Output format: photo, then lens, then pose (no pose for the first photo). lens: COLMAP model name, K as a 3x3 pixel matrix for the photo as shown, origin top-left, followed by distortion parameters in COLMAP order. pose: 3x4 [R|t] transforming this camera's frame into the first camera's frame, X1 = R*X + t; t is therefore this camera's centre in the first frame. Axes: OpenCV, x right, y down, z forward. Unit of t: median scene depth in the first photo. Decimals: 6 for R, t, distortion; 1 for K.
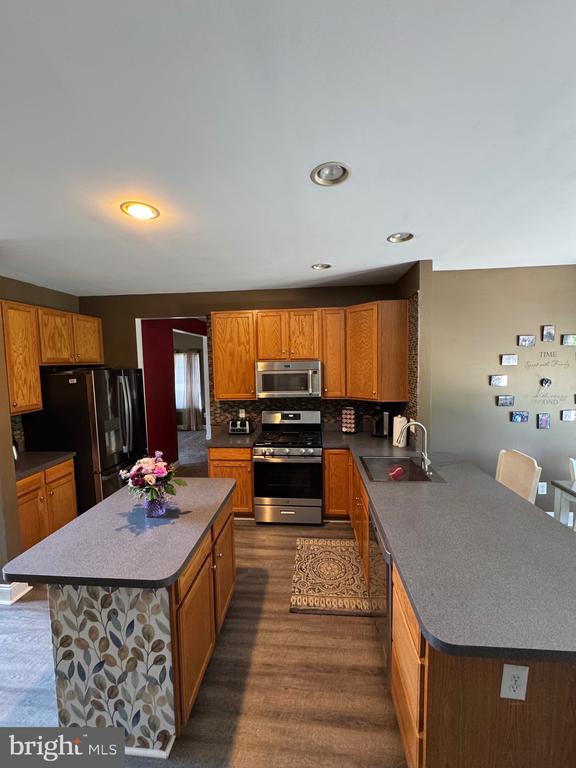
lens RADIAL K [[308.9, 0, 291.2], [0, 308.9, 384.5], [0, 0, 1]] dist [-0.008321, 0.000458]
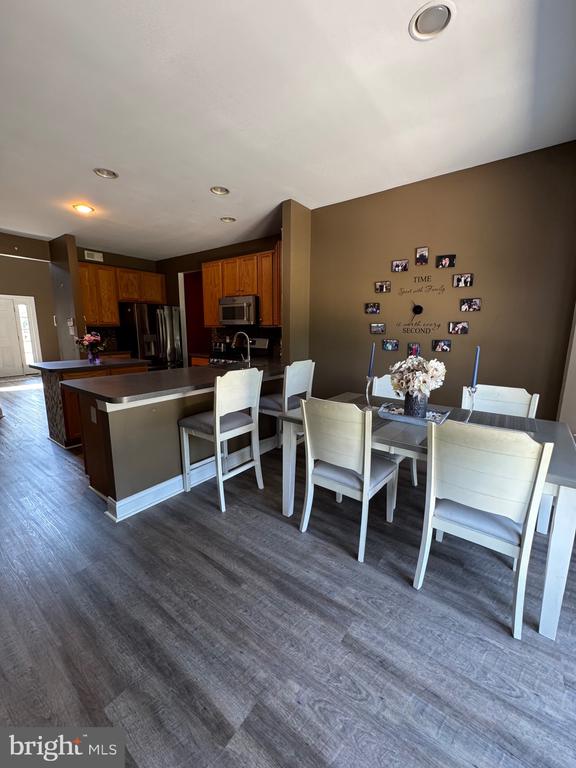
lens RADIAL K [[308.9, 0, 288.9], [0, 308.9, 386.1], [0, 0, 1]] dist [-0.008321, 0.000458]
pose [[0.844673, 0.124149, -0.520686, 0.926489], [-0.061920, 0.988864, 0.135330, 0.111441], [0.531689, -0.082069, 0.842954, -0.036447]]
